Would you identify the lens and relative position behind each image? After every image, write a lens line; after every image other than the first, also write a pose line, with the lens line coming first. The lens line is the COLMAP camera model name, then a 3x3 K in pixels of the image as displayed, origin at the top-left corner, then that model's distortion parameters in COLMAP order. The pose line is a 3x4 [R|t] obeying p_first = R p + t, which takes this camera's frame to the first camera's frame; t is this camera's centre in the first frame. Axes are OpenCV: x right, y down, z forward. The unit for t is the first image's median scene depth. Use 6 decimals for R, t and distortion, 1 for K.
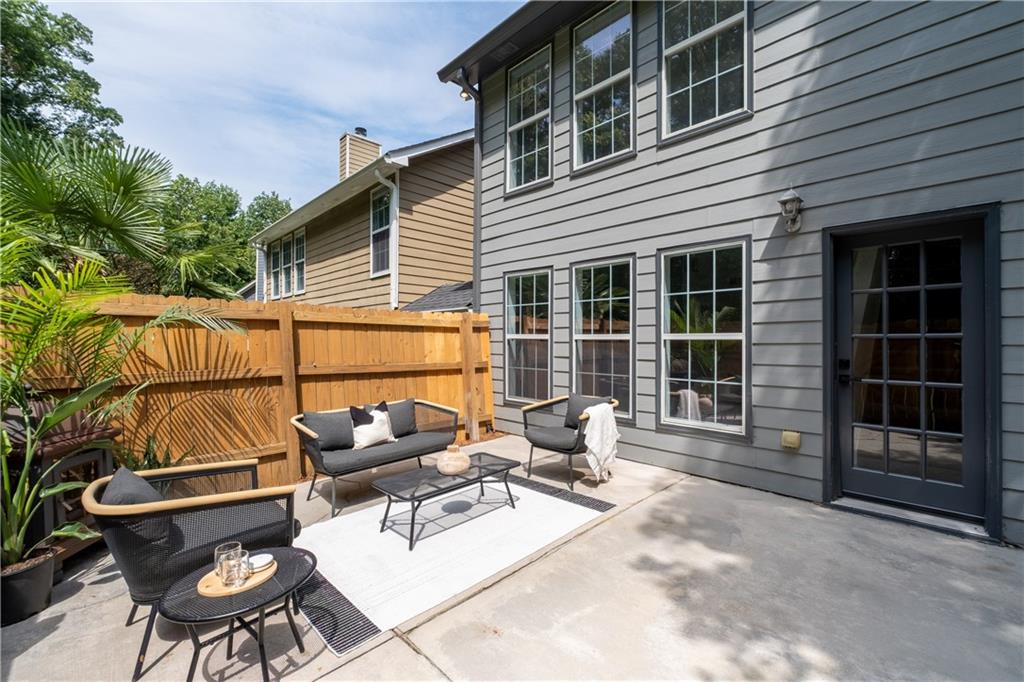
lens RADIAL K [[430.0, 0, 512.0], [0, 430.0, 341.0], [0, 0, 1]] dist [-0.012092, 0.004979]
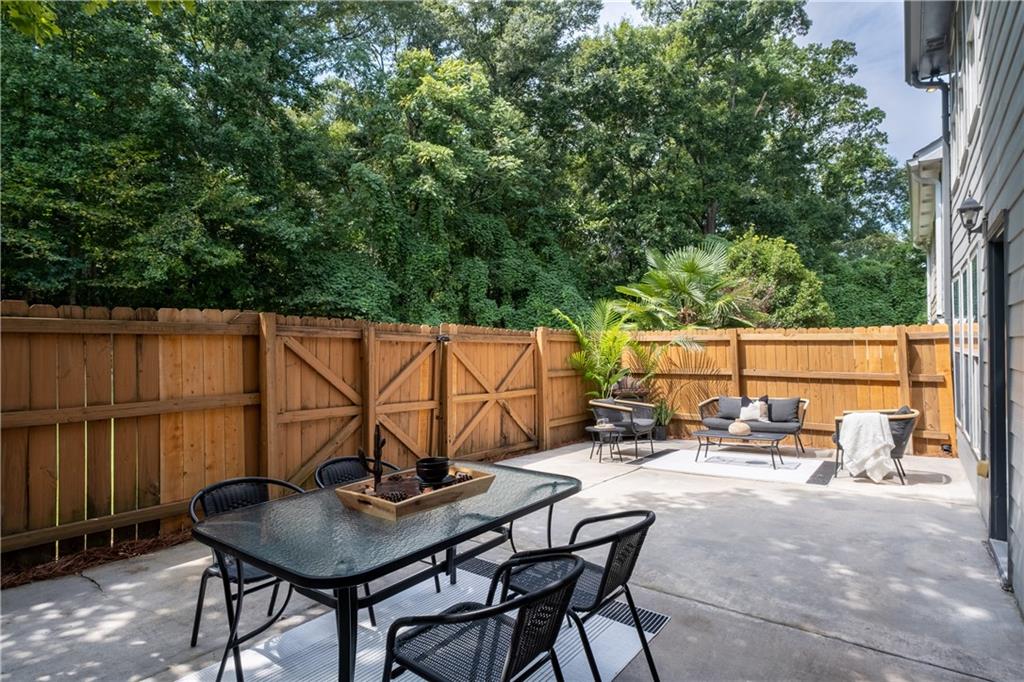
lens RADIAL K [[555.0, 0, 512.0], [0, 555.0, 341.0], [0, 0, 1]] dist [-0.001131, -0.000124]
pose [[0.160338, -0.011227, -0.986998, 1.015357], [0.002536, 0.999937, -0.010962, -0.017870], [0.987059, -0.000746, 0.160356, -0.109043]]
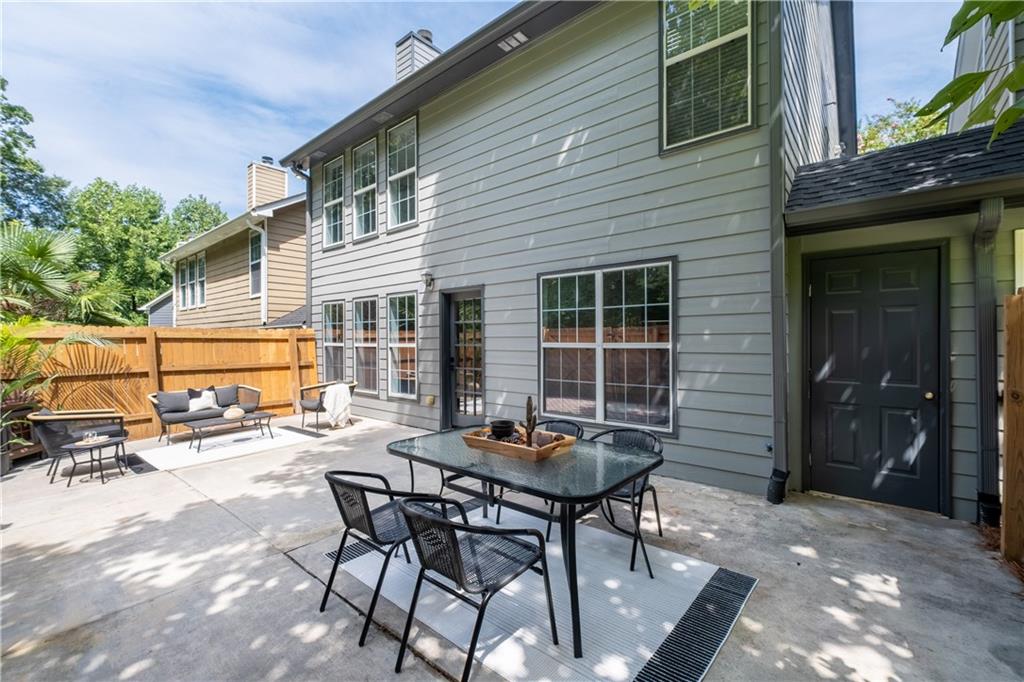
lens RADIAL K [[438.0, 0, 516.8], [0, 438.0, 339.6], [0, 0, 1]] dist [-0.000763, 0.000239]
pose [[0.995398, -0.009235, 0.095378, 0.521807], [0.009361, 0.999956, -0.000876, -0.019483], [-0.095365, 0.001764, 0.995441, -0.591959]]
